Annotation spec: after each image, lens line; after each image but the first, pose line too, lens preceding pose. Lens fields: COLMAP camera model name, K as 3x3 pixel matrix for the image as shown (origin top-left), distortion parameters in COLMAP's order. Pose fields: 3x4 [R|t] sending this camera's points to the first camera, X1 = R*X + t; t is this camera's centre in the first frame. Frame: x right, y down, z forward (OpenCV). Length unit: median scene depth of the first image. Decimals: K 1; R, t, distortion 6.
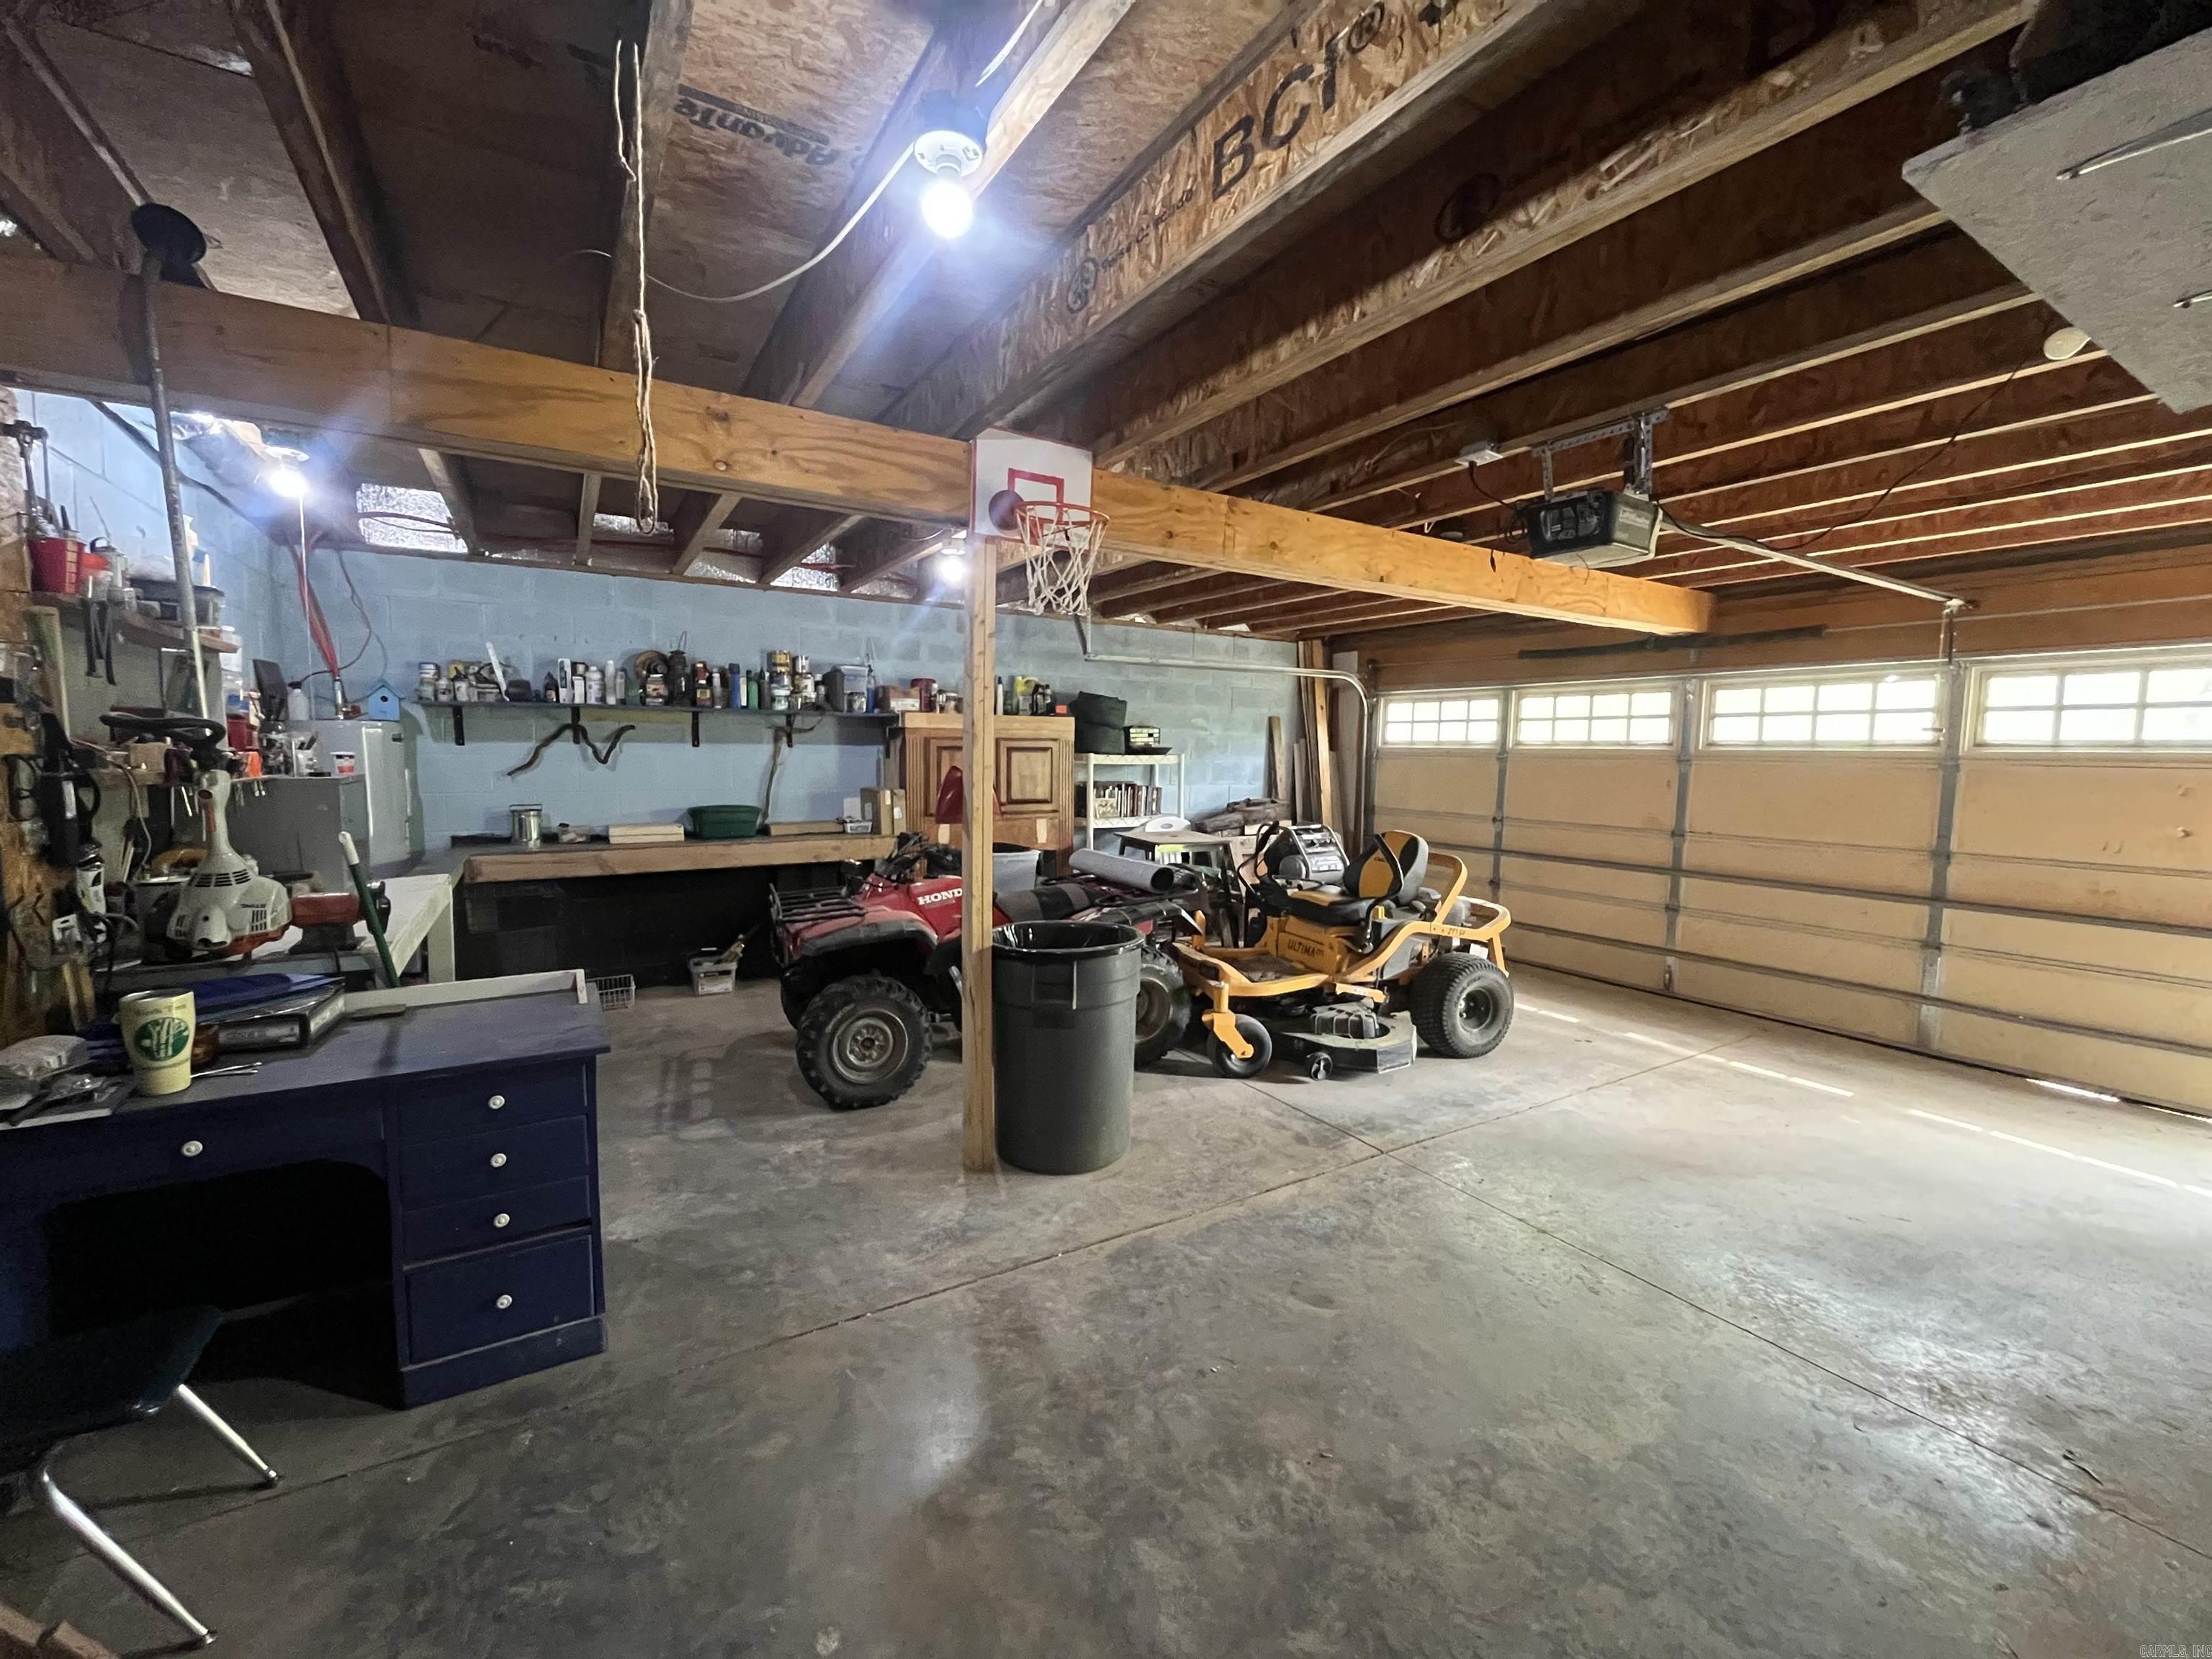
lens RADIAL K [[892.4, 0, 1100.4], [0, 892.4, 835.5], [0, 0, 1]] dist [-0.002224, -0.000935]
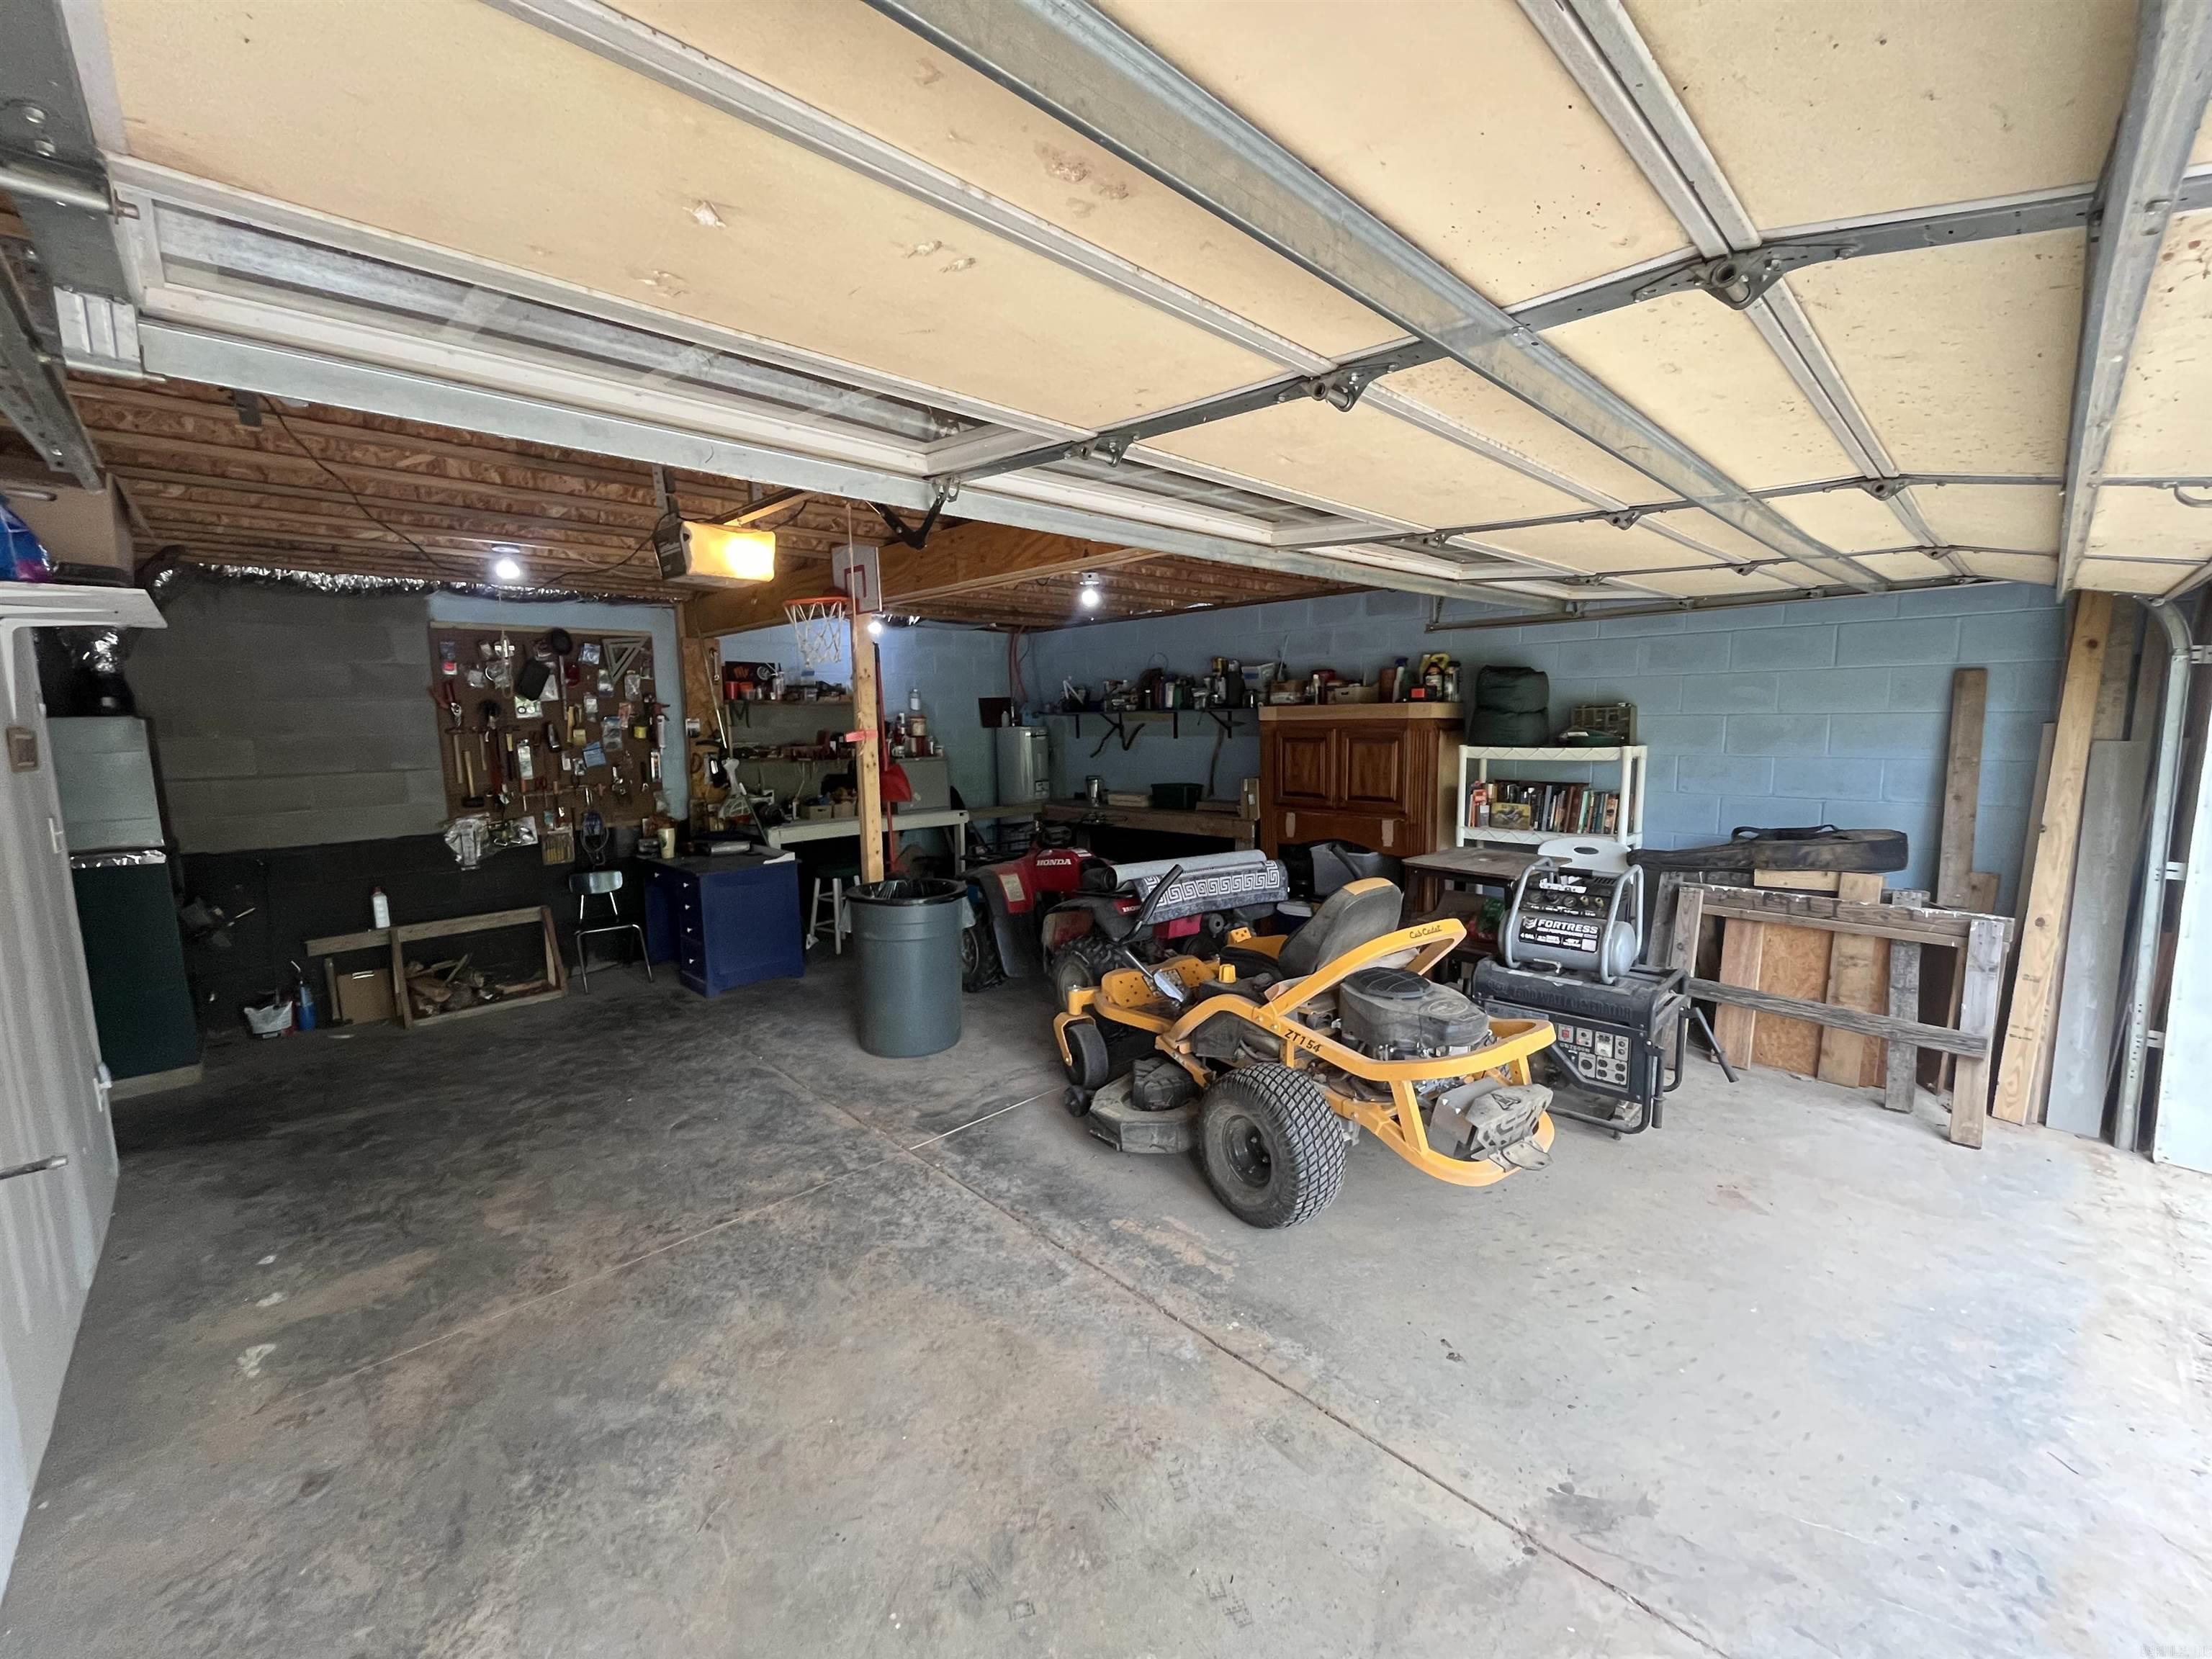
lens RADIAL K [[892.4, 0, 1101.3], [0, 892.4, 829.6], [0, 0, 1]] dist [-0.002224, -0.000935]
pose [[0.225081, 0.103504, -0.968827, 1.085380], [-0.073788, 0.993297, 0.088975, -0.098059], [0.971542, 0.051461, 0.231210, 0.783885]]
